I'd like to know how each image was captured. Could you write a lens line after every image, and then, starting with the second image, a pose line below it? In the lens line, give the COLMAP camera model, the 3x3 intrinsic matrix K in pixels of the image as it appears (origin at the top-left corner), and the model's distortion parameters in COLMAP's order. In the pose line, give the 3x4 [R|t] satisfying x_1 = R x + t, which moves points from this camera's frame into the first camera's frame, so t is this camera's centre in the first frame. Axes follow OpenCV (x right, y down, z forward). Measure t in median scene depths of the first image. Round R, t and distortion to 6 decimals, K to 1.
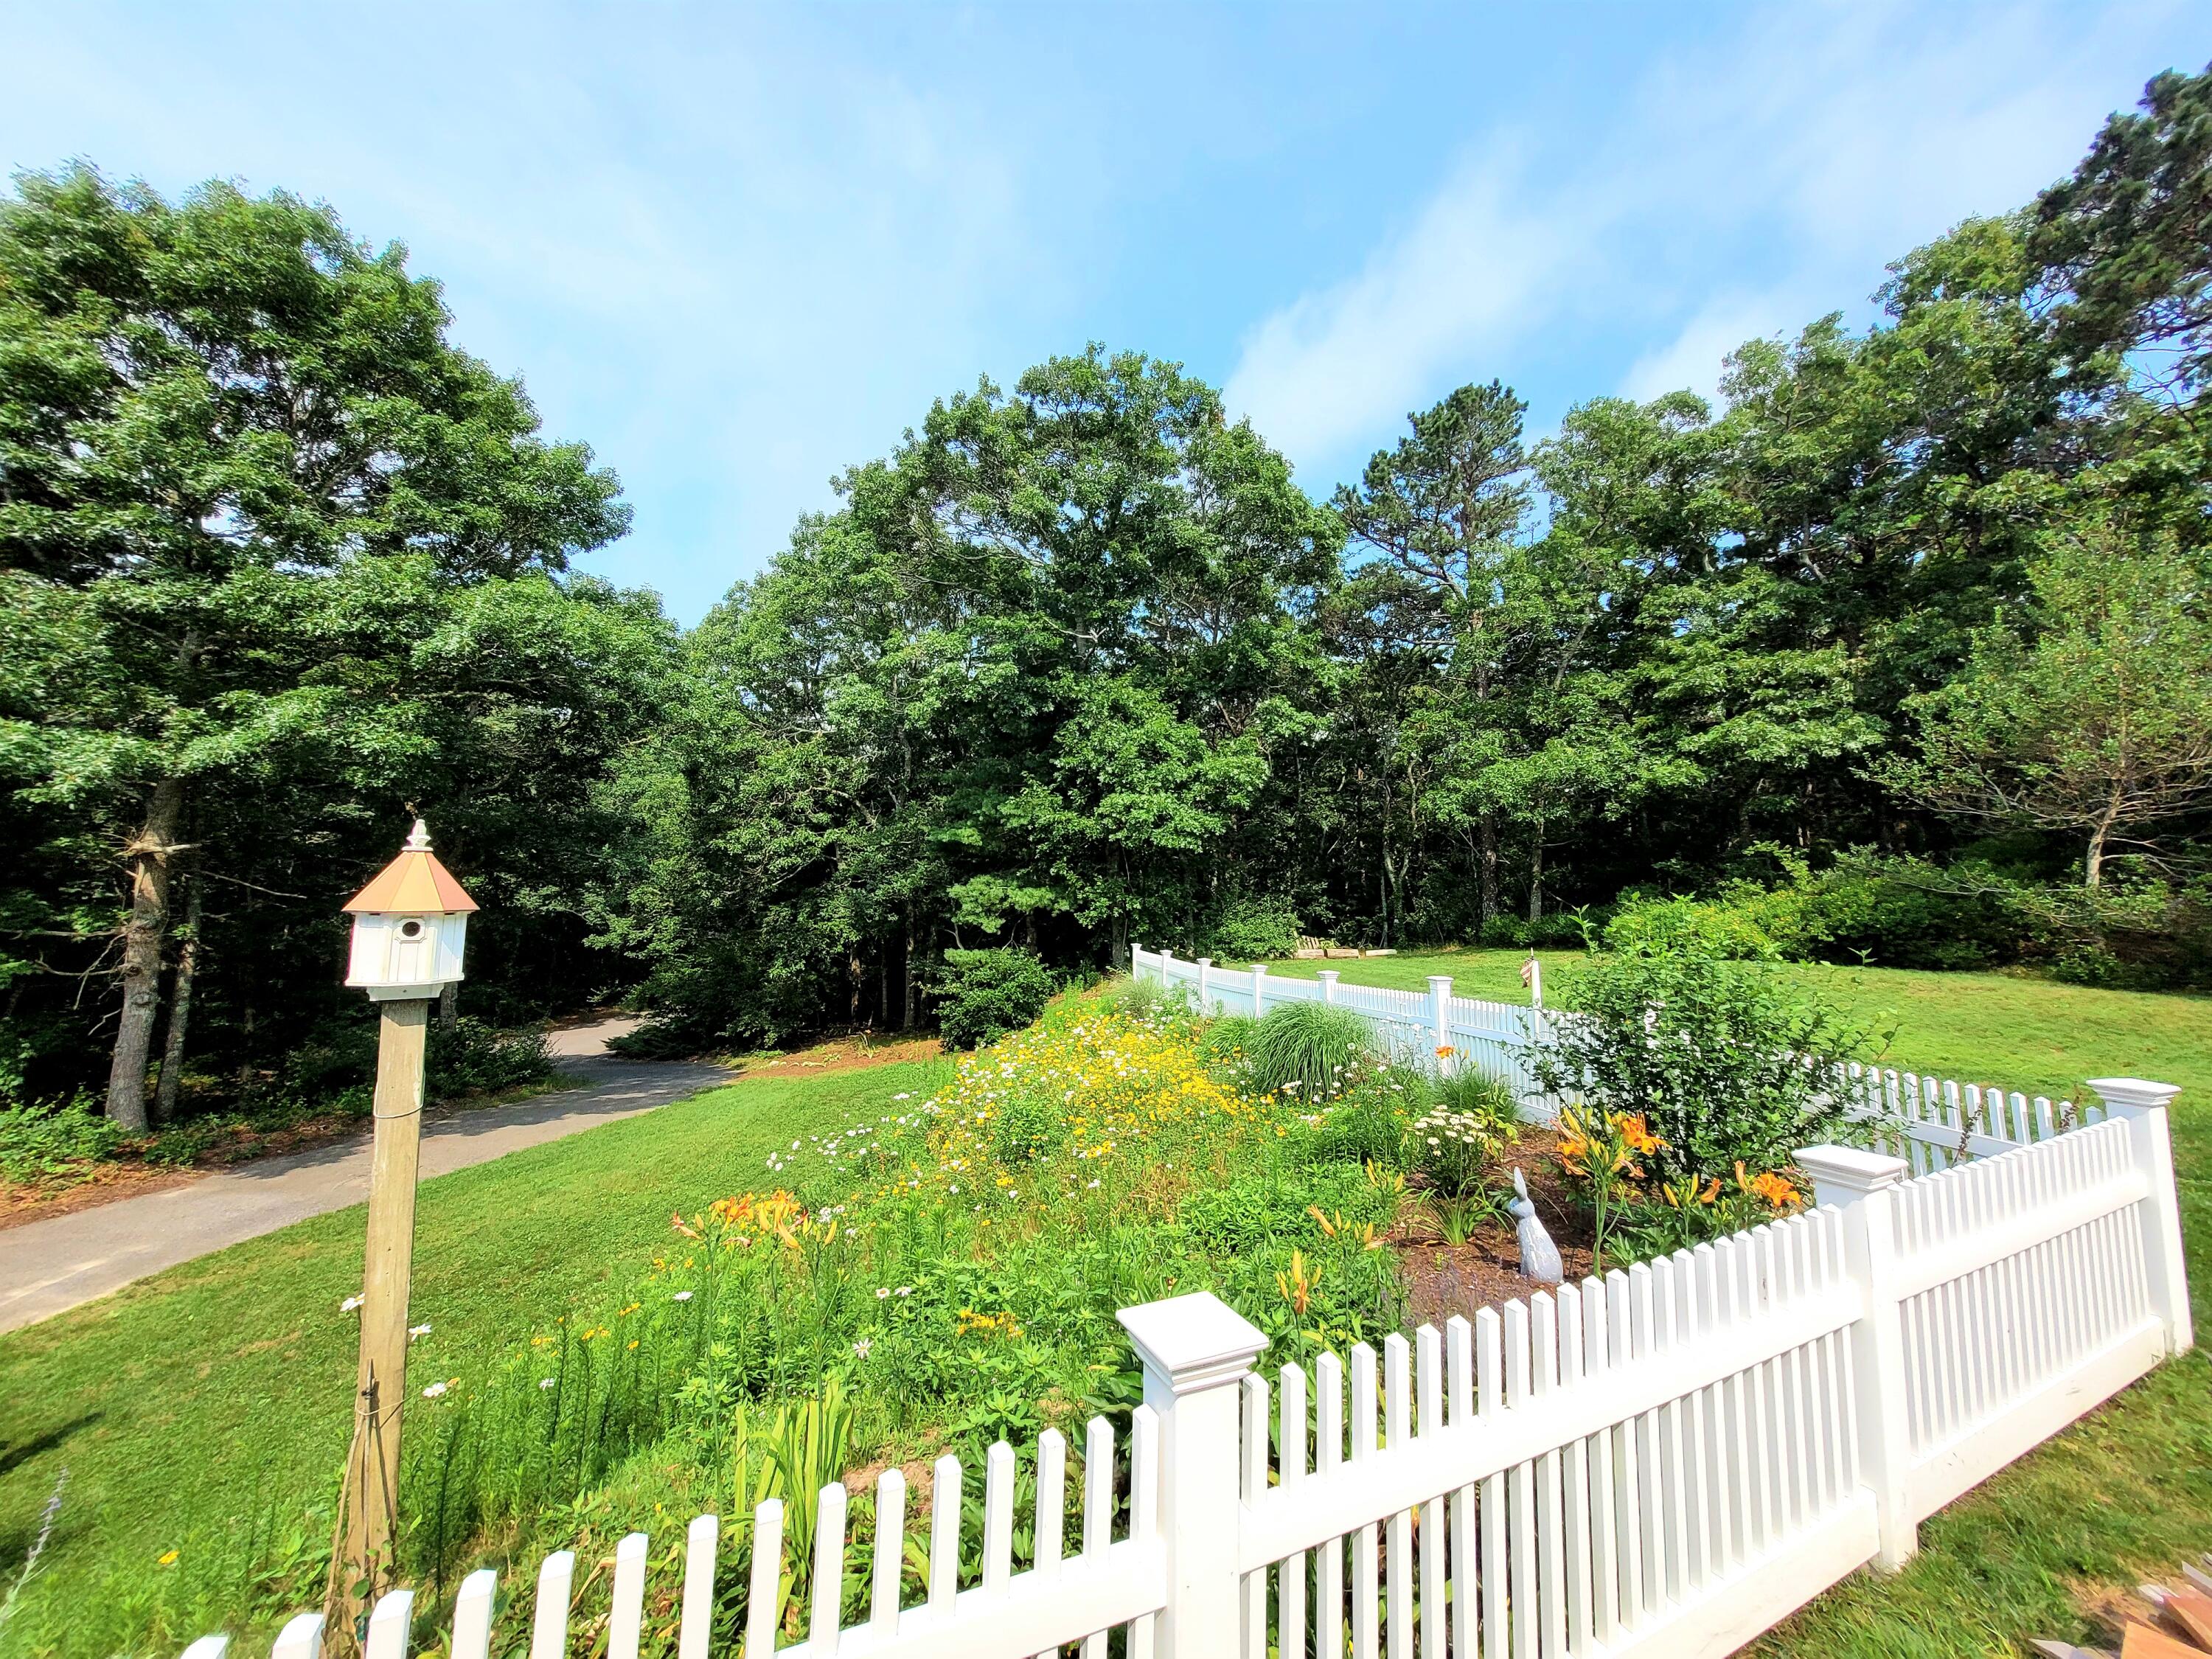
lens RADIAL K [[861.0, 0, 1095.4], [0, 861.0, 796.8], [0, 0, 1]] dist [-0.003056, -0.000332]
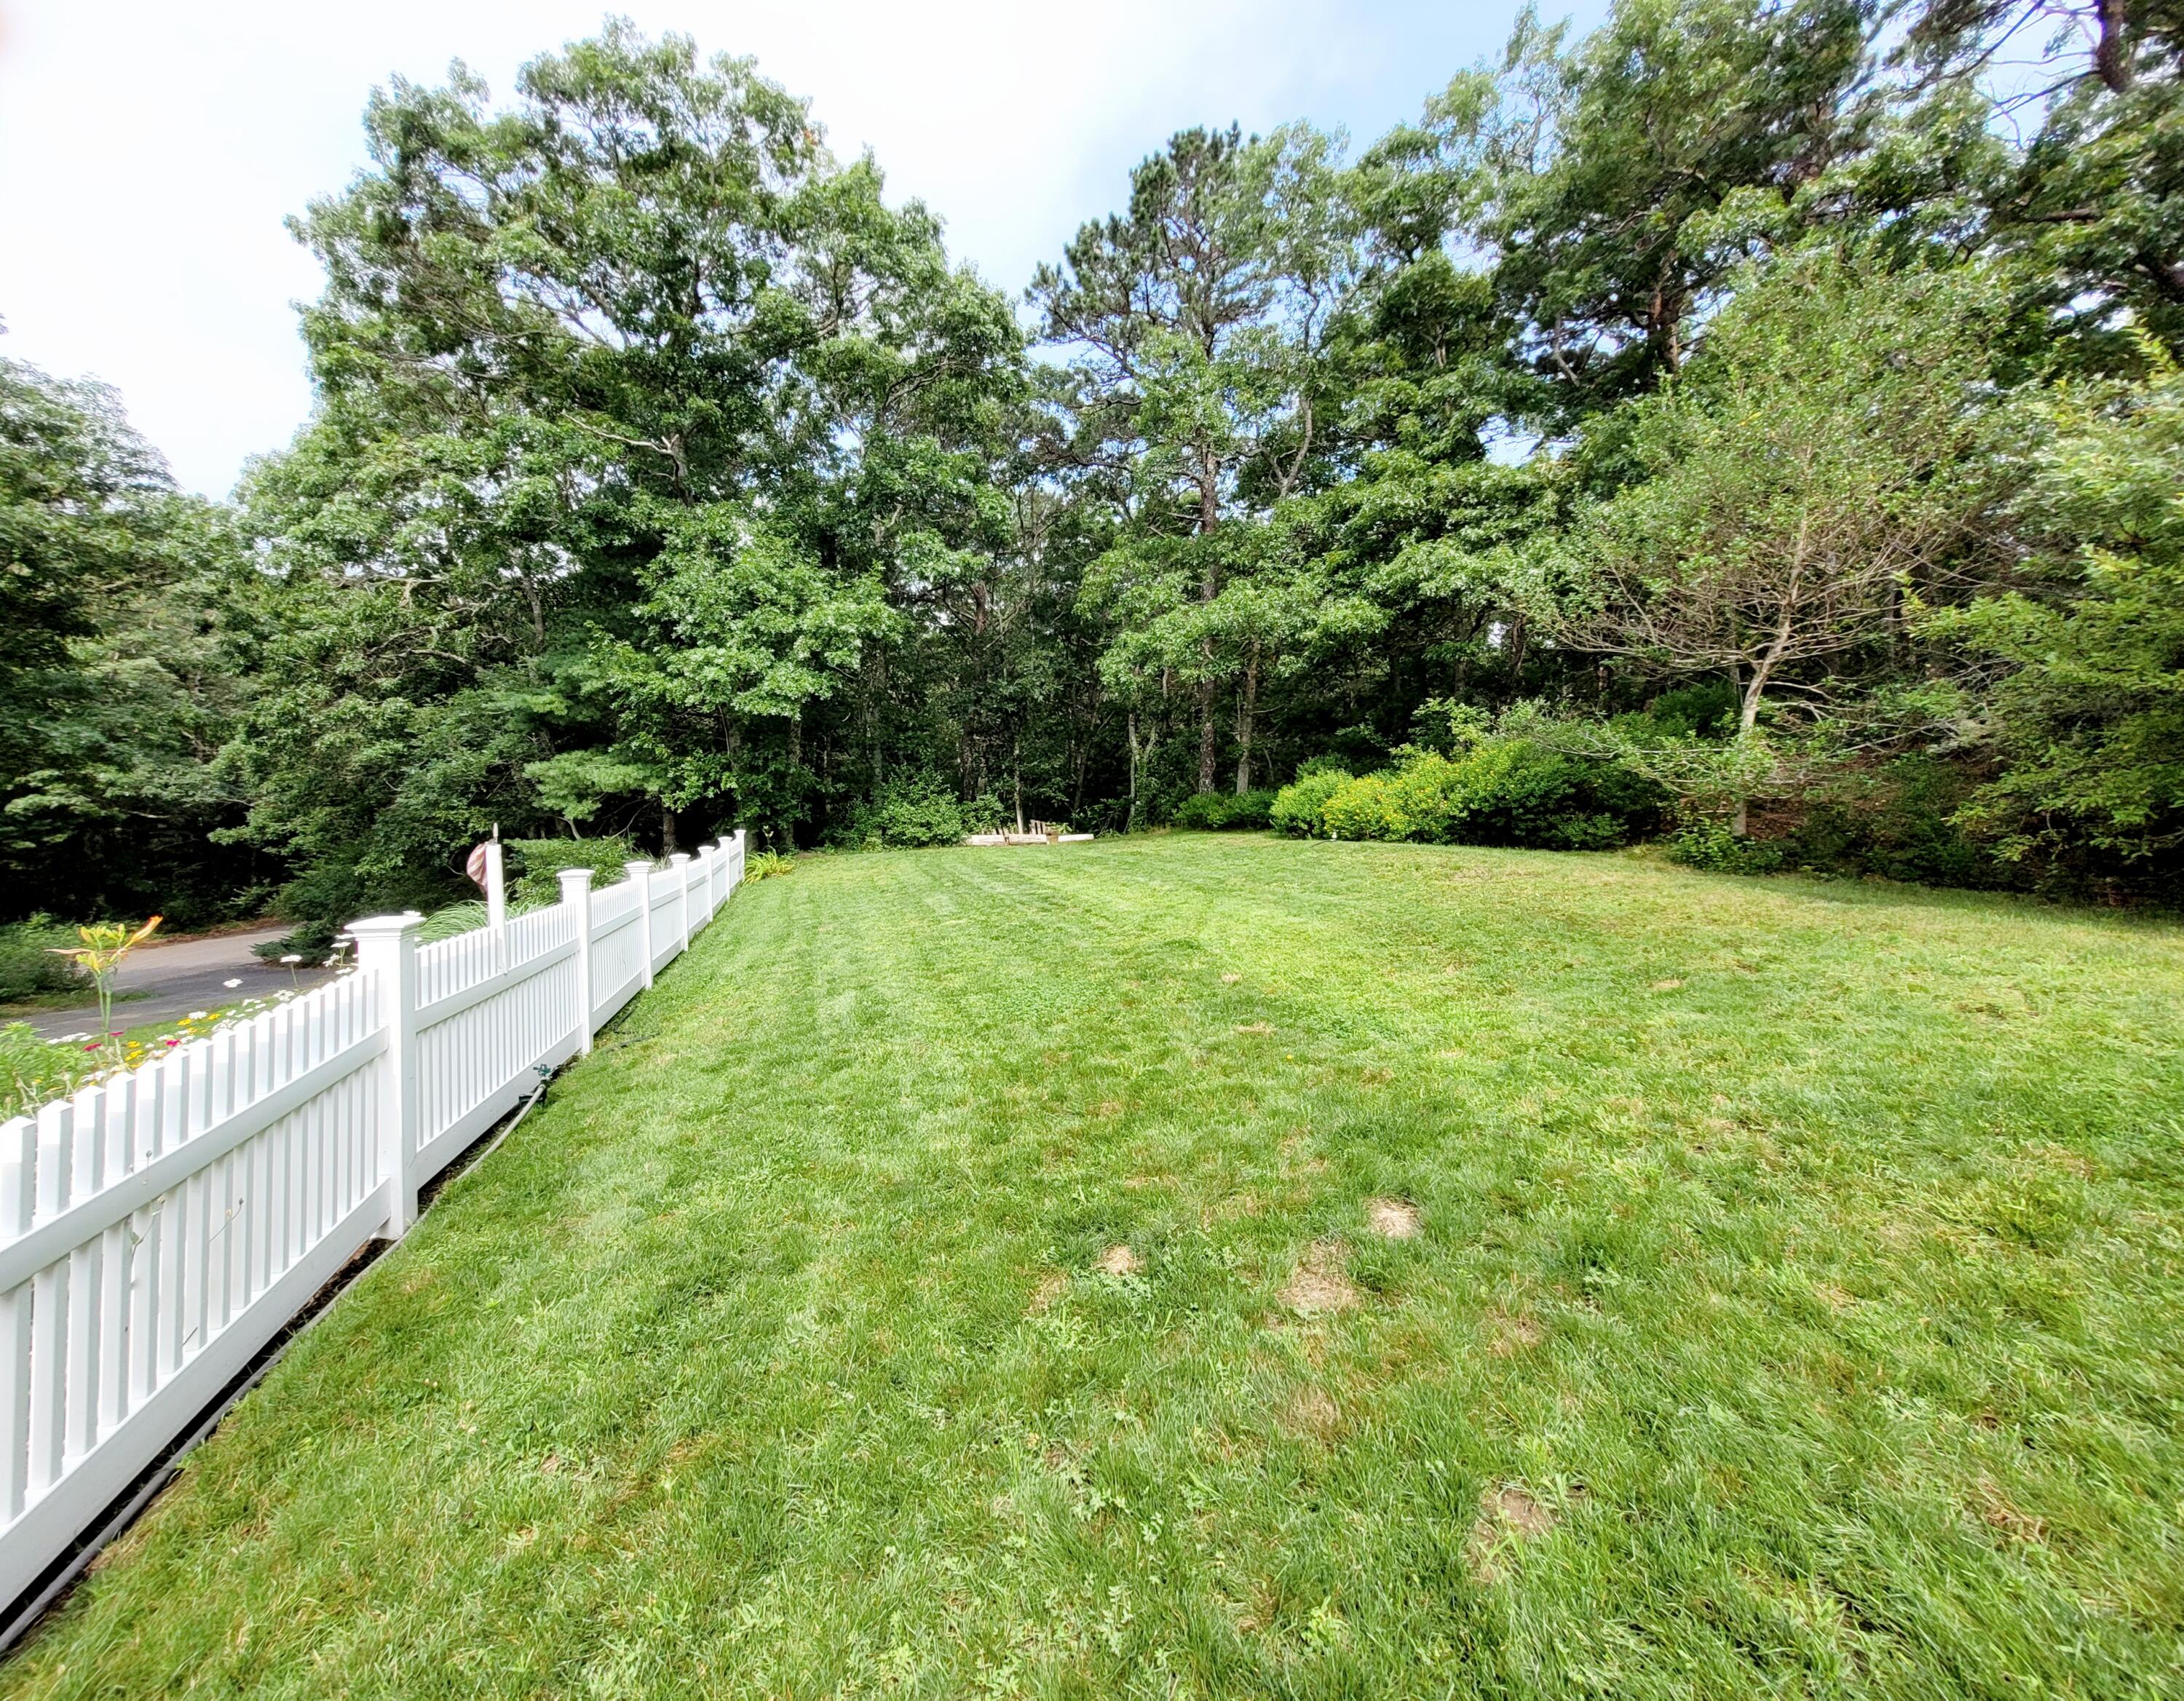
lens RADIAL K [[883.5, 0, 1035.4], [0, 883.5, 808.7], [0, 0, 1]] dist [0.008685, 0.000303]
pose [[0.999226, -0.010309, 0.037950, 0.299255], [0.004870, 0.990038, 0.140714, 0.029289], [-0.039022, -0.140420, 0.989323, 0.134441]]
